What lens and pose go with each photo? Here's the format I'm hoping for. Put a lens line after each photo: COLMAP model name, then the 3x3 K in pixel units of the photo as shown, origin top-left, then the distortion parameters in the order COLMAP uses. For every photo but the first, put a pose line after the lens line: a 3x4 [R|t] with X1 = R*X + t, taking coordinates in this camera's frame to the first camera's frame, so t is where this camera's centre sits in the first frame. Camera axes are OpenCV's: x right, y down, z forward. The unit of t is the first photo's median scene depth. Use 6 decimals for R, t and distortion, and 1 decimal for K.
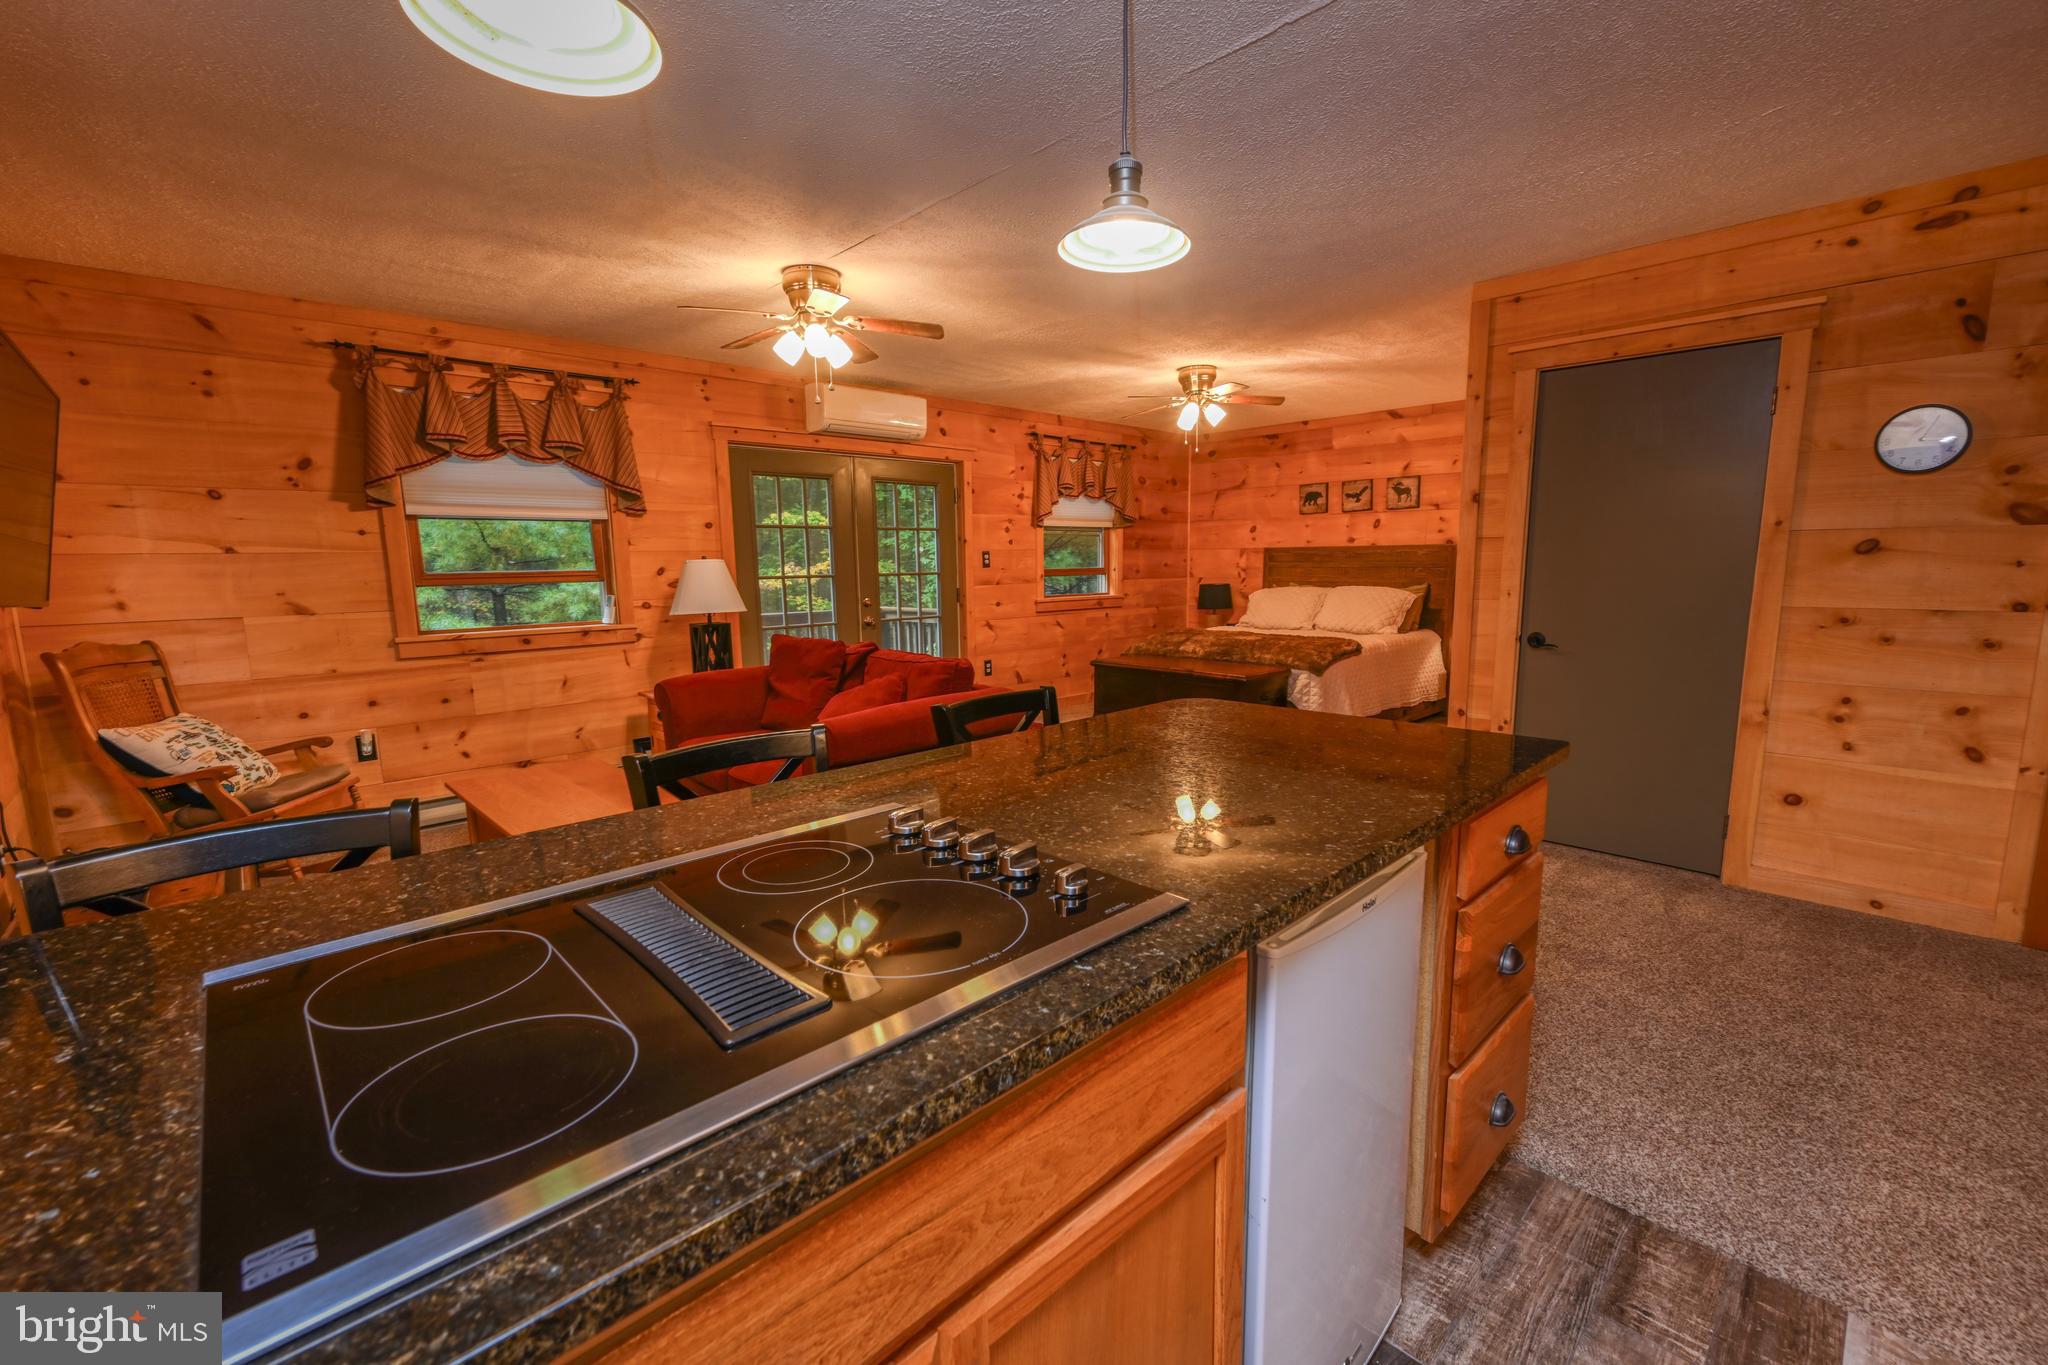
lens RADIAL K [[850.8, 0, 1021.3], [0, 850.8, 682.1], [0, 0, 1]] dist [-0.000699, 0.000174]
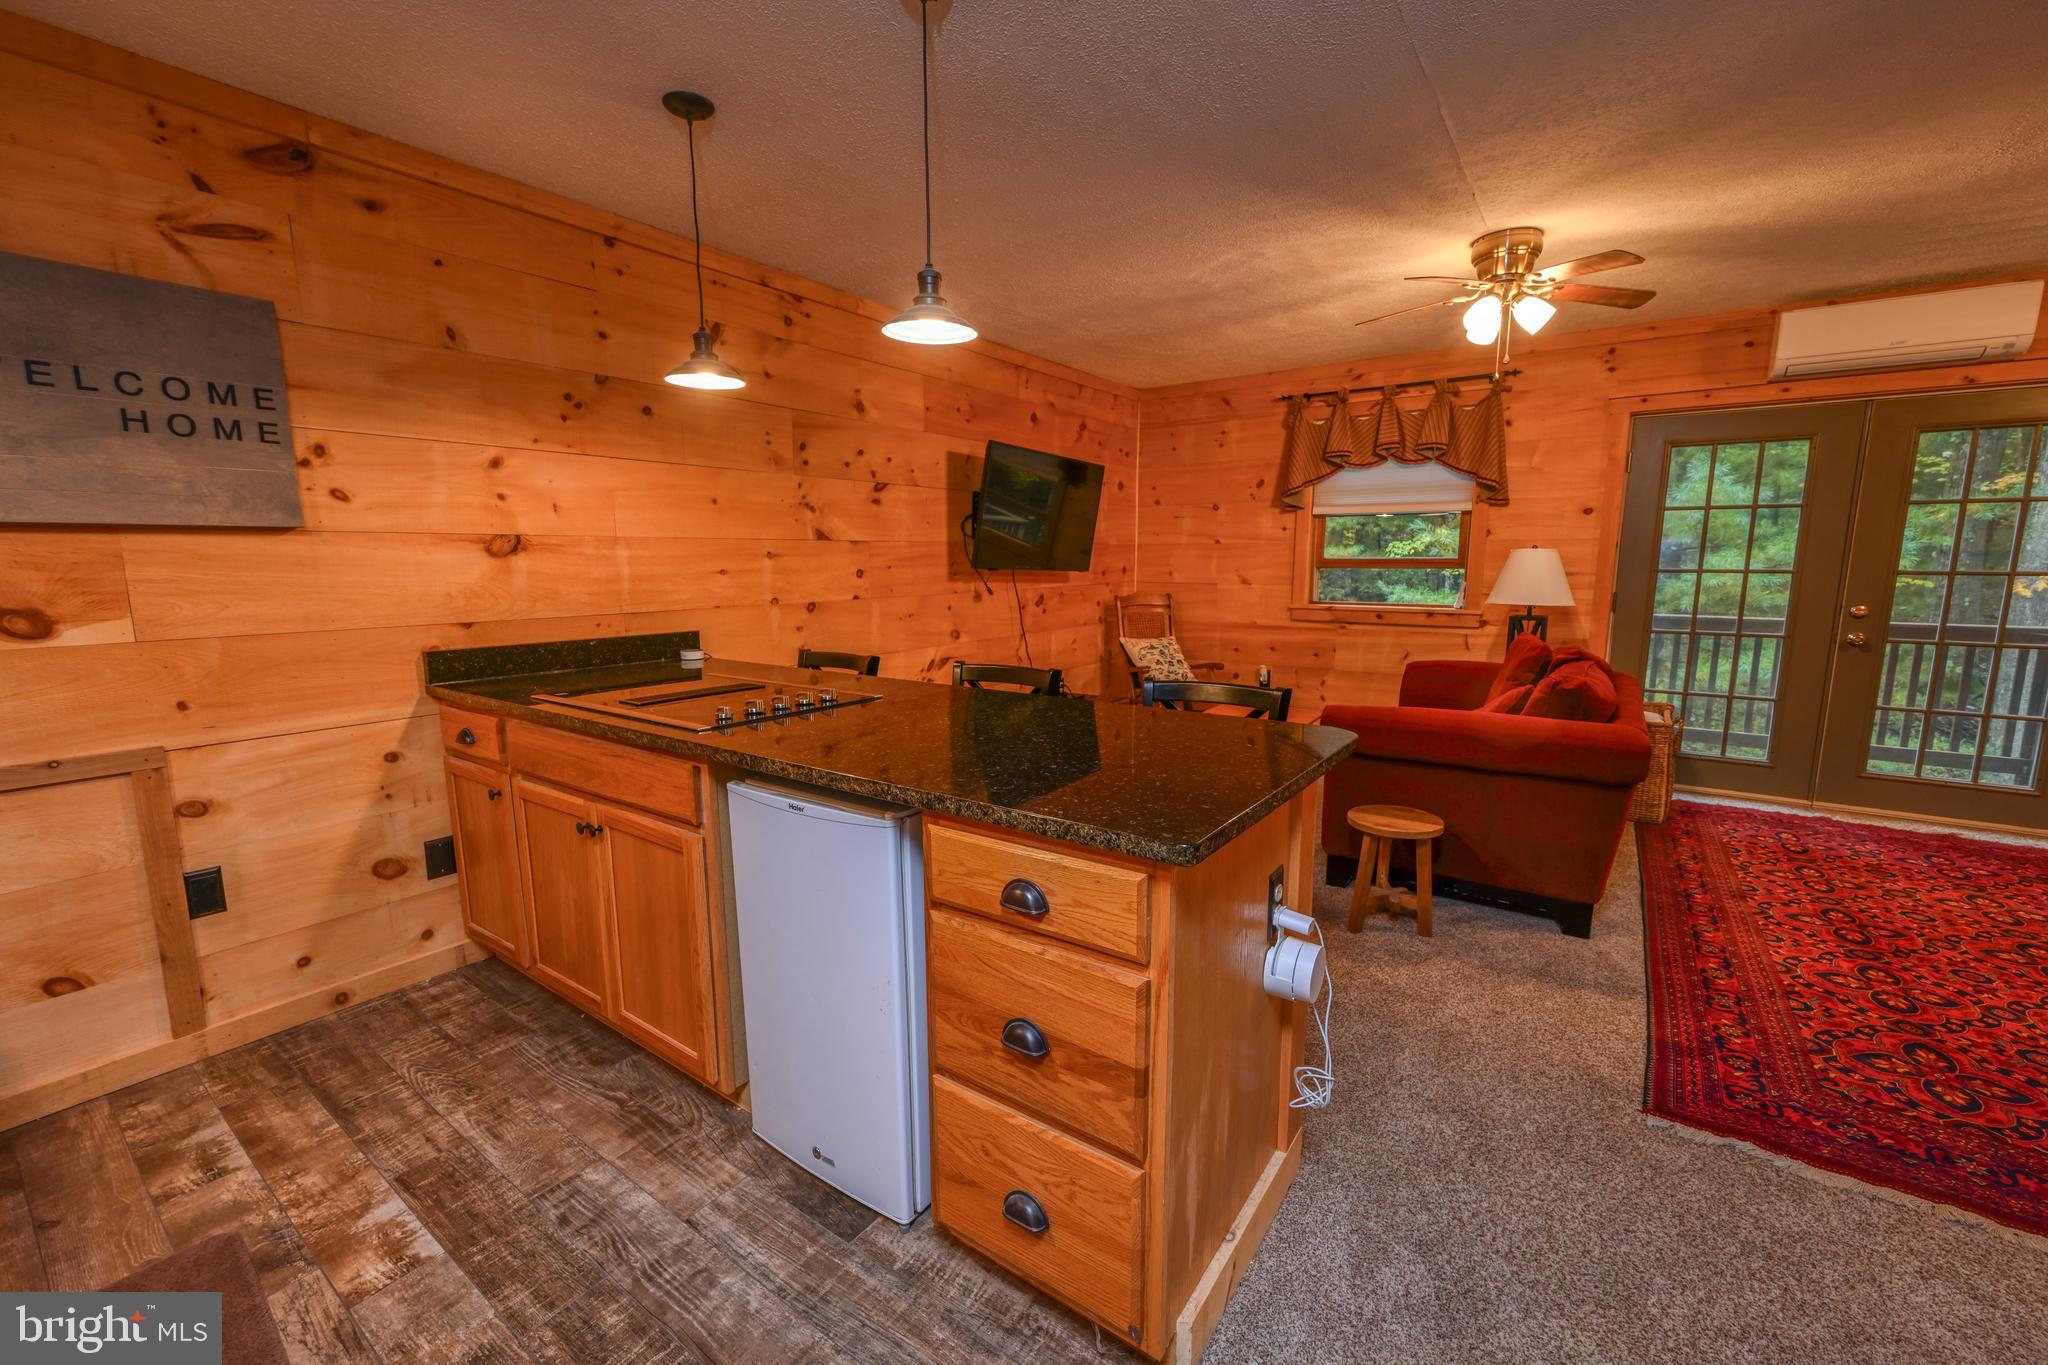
lens RADIAL K [[827.2, 0, 1026.8], [0, 827.2, 683.3], [0, 0, 1]] dist [-0.000646, -0.000362]
pose [[0.194782, 0.163126, -0.967187, 0.316097], [-0.140924, 0.980497, 0.136990, -0.030891], [0.970670, 0.109617, 0.213971, 0.190193]]
